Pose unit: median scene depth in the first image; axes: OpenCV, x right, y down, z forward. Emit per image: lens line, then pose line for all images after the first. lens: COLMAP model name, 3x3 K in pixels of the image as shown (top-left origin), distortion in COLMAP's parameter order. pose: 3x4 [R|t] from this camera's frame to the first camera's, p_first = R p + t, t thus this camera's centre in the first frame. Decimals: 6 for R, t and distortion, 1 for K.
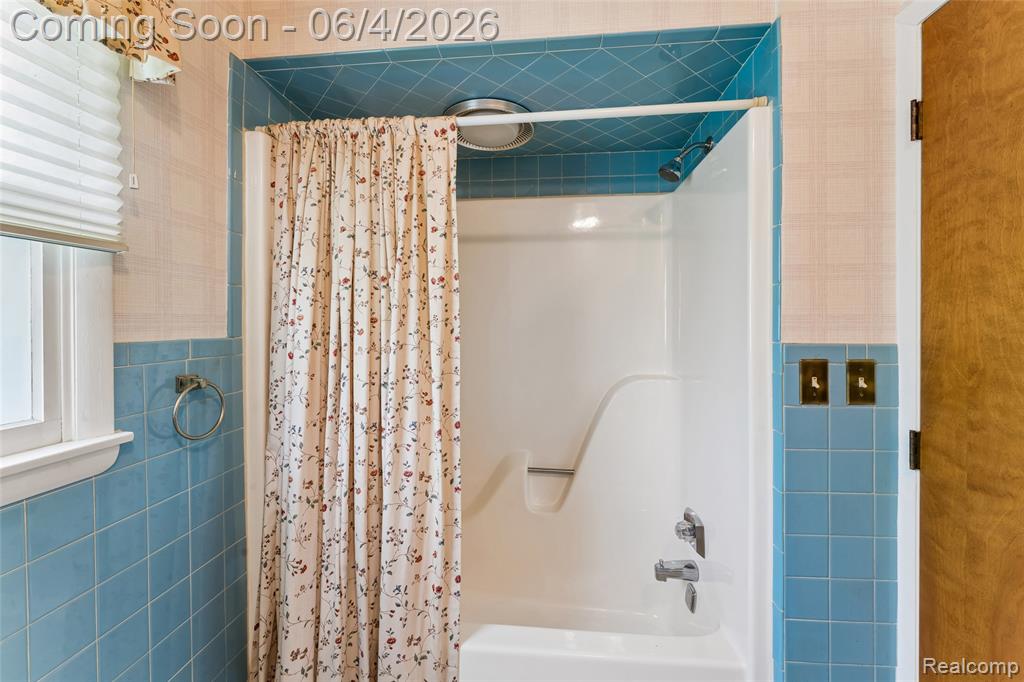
lens RADIAL K [[416.4, 0, 511.1], [0, 416.4, 326.5], [0, 0, 1]] dist [-0.002605, -0.000707]
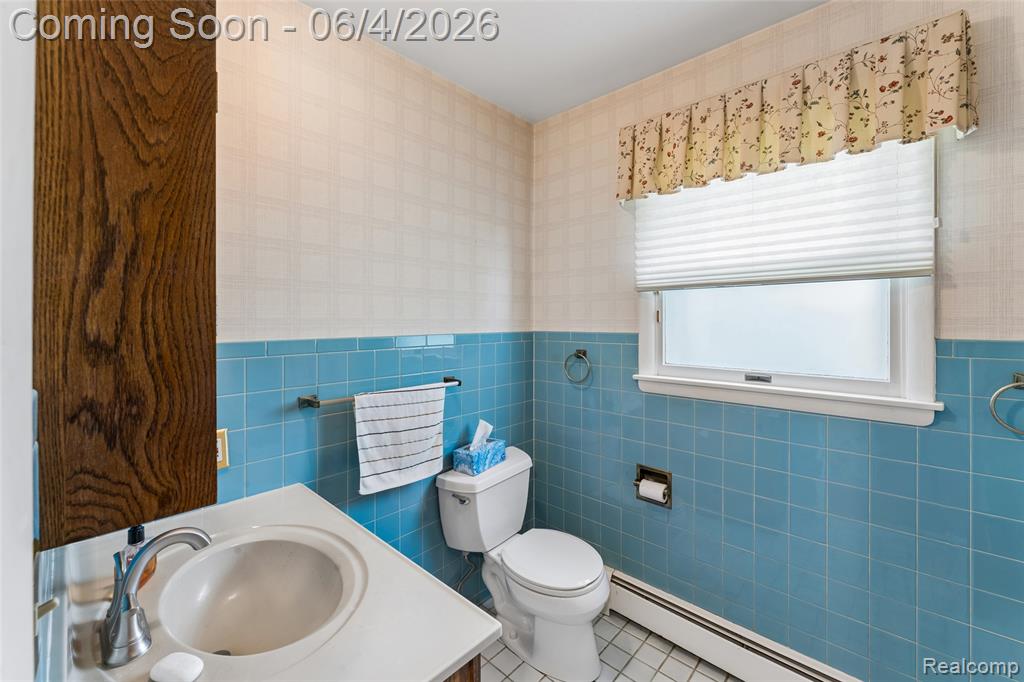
lens RADIAL K [[416.4, 0, 511.1], [0, 416.4, 326.5], [0, 0, 1]] dist [-0.002605, -0.000707]
pose [[-0.616468, 0.008367, -0.787336, 1.087078], [0.001738, 0.999956, 0.009266, -0.019112], [0.787378, 0.004344, -0.616455, 0.744464]]
